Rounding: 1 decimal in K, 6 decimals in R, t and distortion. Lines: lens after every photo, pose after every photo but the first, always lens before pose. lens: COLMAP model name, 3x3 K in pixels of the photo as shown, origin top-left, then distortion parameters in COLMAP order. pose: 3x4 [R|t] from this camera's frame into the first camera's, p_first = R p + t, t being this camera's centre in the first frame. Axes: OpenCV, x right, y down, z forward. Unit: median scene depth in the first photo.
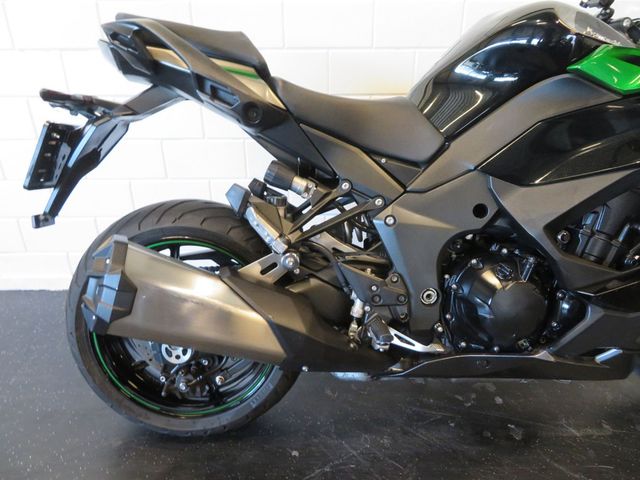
lens RADIAL K [[469.4, 0, 320.0], [0, 469.4, 240.0], [0, 0, 1]] dist [0.001544, 0.002695]
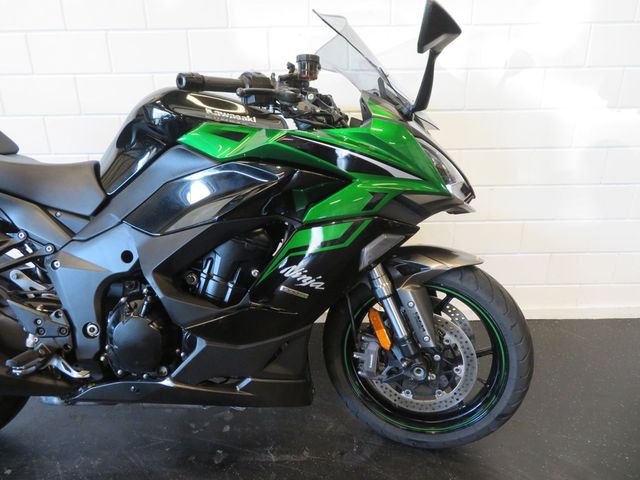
lens RADIAL K [[469.4, 0, 320.0], [0, 469.4, 240.0], [0, 0, 1]] dist [0.001544, 0.002695]
pose [[0.999255, 0.002827, -0.038490, 0.849526], [-0.006276, 0.995942, -0.089775, -0.000484], [0.038080, 0.089950, 0.995218, -0.162255]]
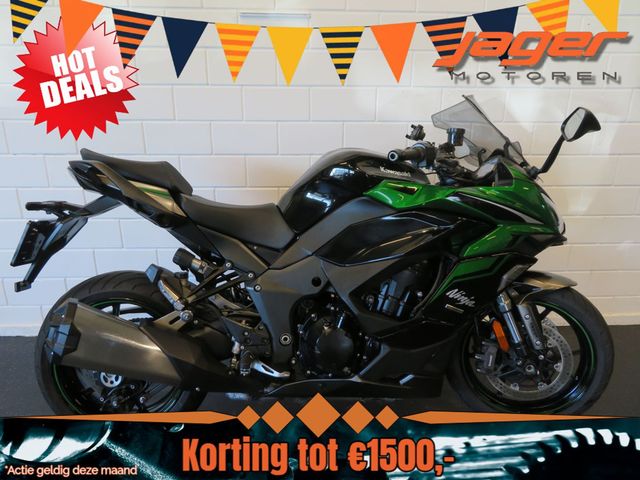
lens RADIAL K [[469.4, 0, 320.0], [0, 469.4, 240.0], [0, 0, 1]] dist [0.001544, 0.002695]
pose [[0.999529, 0.004221, 0.030387, 0.297435], [-0.001216, 0.995161, -0.098246, -0.045885], [-0.030655, 0.098163, 0.994698, -0.509287]]
